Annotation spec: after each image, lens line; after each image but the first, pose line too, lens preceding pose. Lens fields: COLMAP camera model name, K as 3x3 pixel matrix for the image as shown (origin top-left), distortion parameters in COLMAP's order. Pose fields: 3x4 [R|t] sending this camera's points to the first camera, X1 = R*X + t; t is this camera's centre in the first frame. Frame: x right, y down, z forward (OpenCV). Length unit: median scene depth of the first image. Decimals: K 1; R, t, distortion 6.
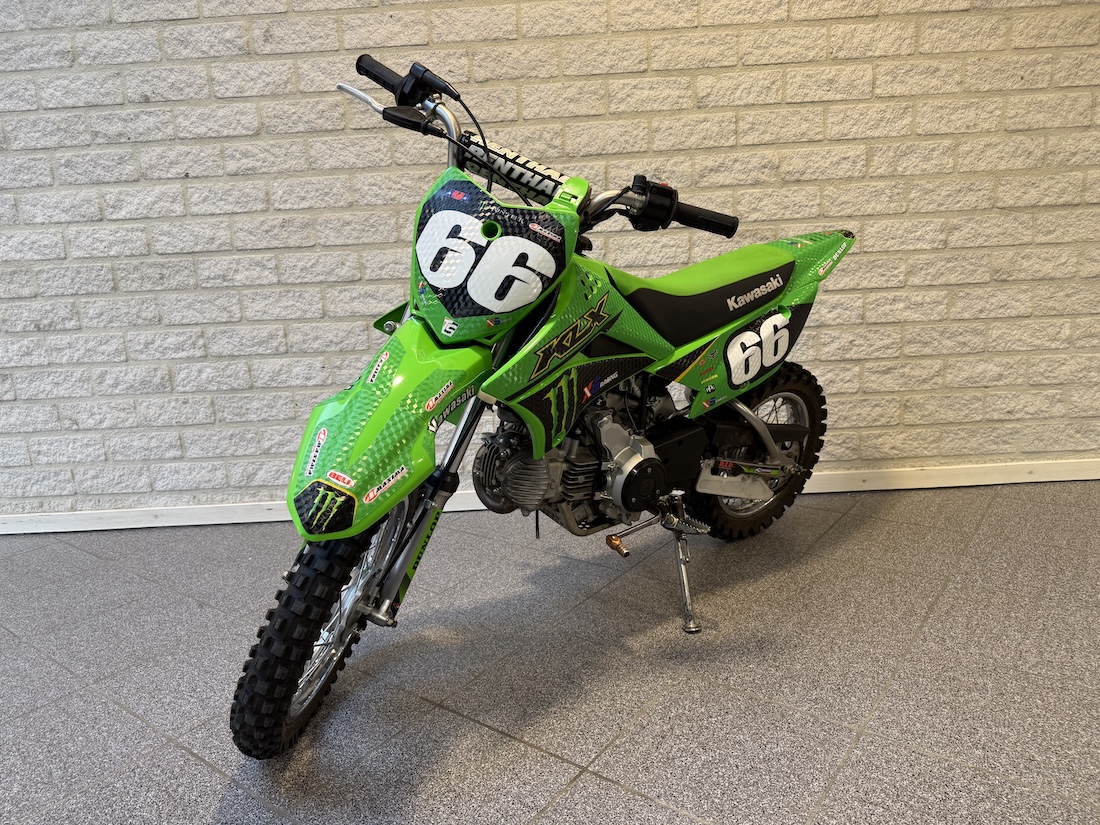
lens RADIAL K [[778.5, 0, 549.5], [0, 778.5, 415.1], [0, 0, 1]] dist [0.015121, -0.023760]
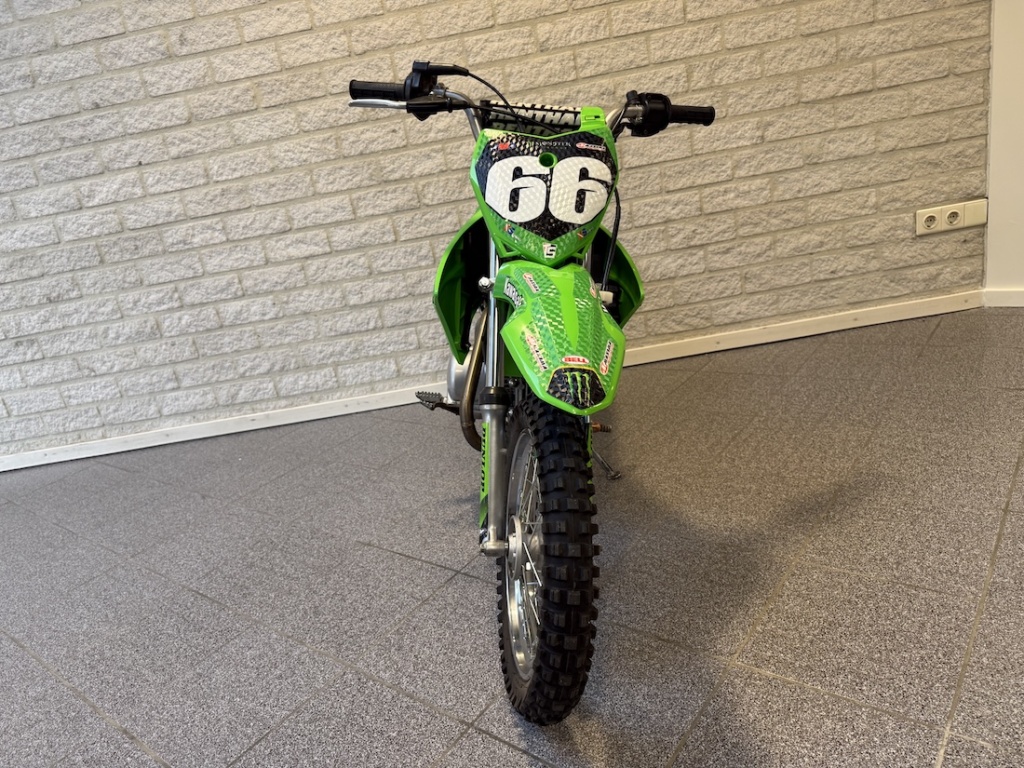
lens RADIAL K [[724.7, 0, 515.8], [0, 724.7, 387.1], [0, 0, 1]] dist [0.015121, -0.023760]
pose [[0.992019, -0.115770, -0.049945, 0.144567], [0.120879, 0.985909, 0.115637, -0.018613], [0.035854, -0.120752, 0.992035, -0.166667]]
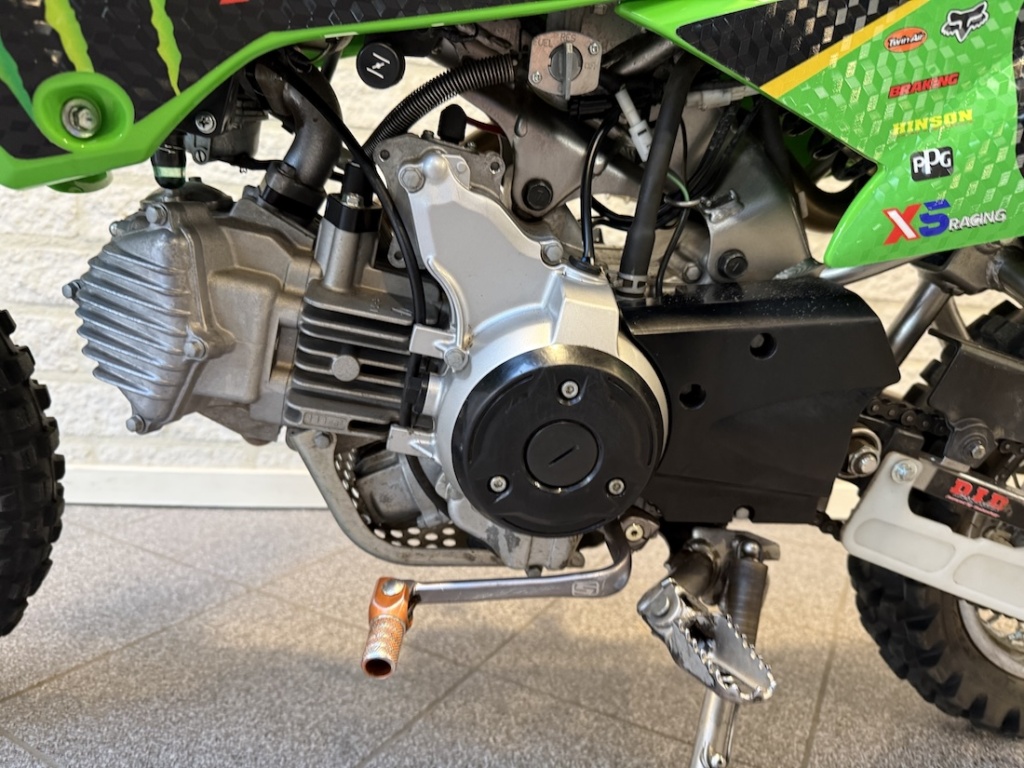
lens RADIAL K [[724.7, 0, 500.7], [0, 724.7, 396.6], [0, 0, 1]] dist [0.015121, -0.023760]
pose [[0.980793, 0.100851, 0.166954, 0.027102], [-0.091046, 0.993697, -0.065395, 0.067818], [-0.172496, 0.048939, 0.983794, 0.520008]]
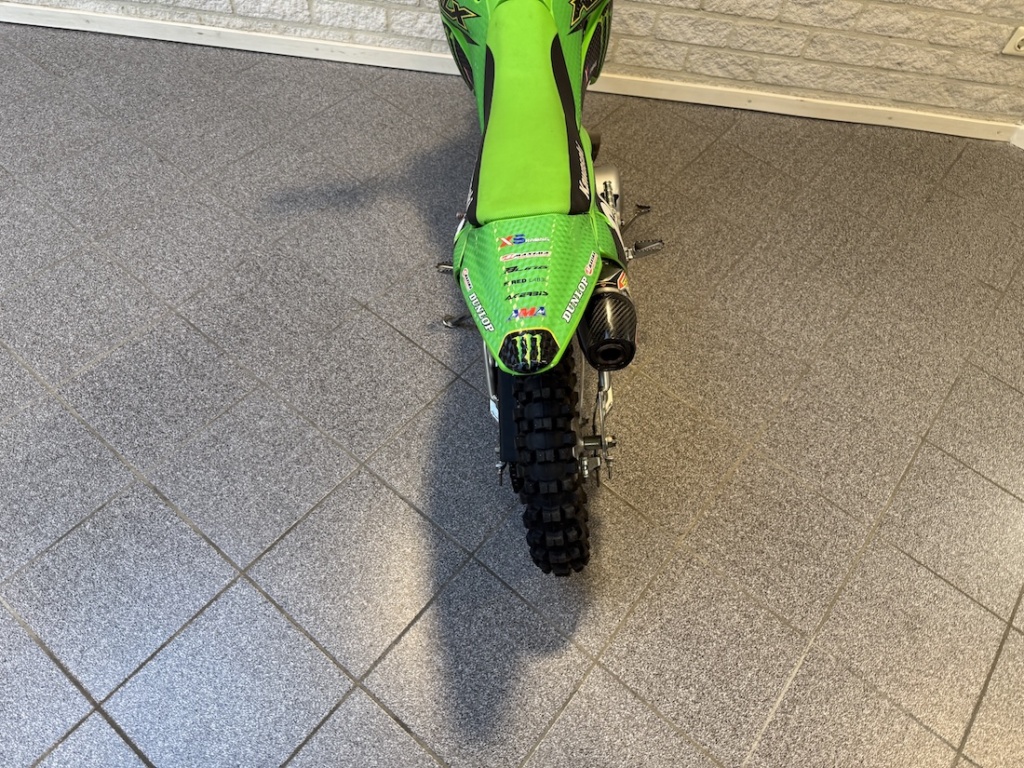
lens RADIAL K [[724.7, 0, 516.2], [0, 724.7, 388.4], [0, 0, 1]] dist [0.015121, -0.023760]
pose [[0.986945, 0.110060, 0.117589, -0.004417], [-0.160786, 0.715798, 0.679545, -0.295783], [-0.009379, -0.689580, 0.724149, -0.038248]]
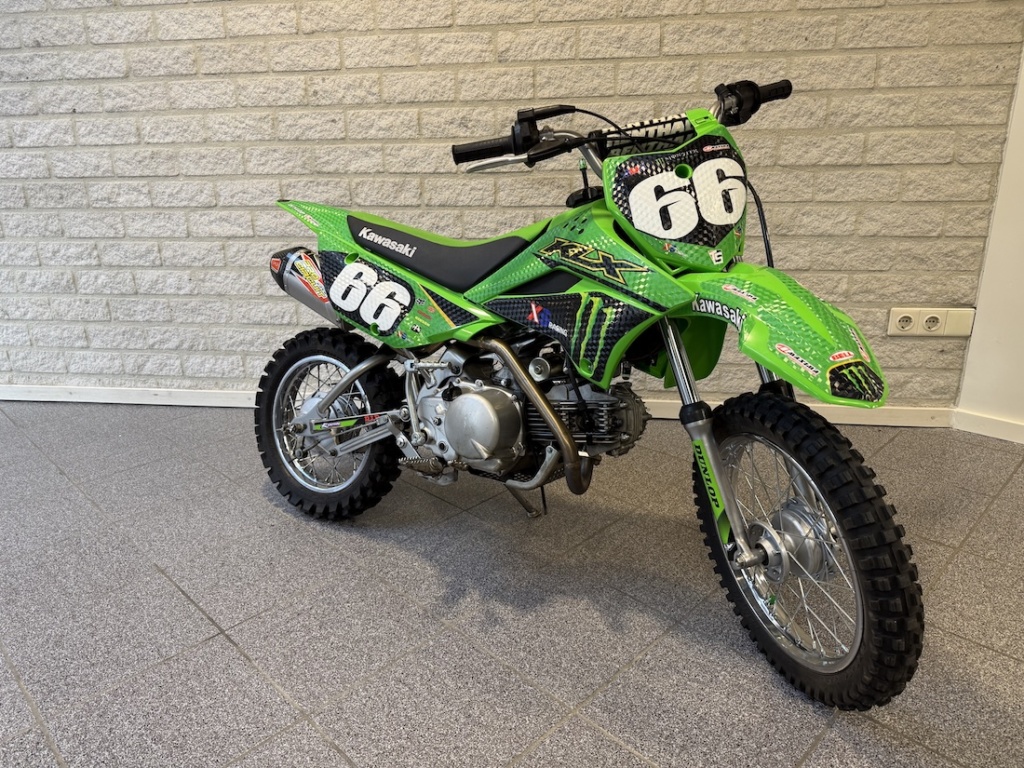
lens RADIAL K [[724.7, 0, 509.8], [0, 724.7, 382.6], [0, 0, 1]] dist [0.015121, -0.023760]
pose [[0.990683, 0.071946, -0.115629, 0.346318], [-0.058277, 0.991357, 0.117540, -0.068526], [0.123086, -0.109706, 0.986314, -0.044993]]
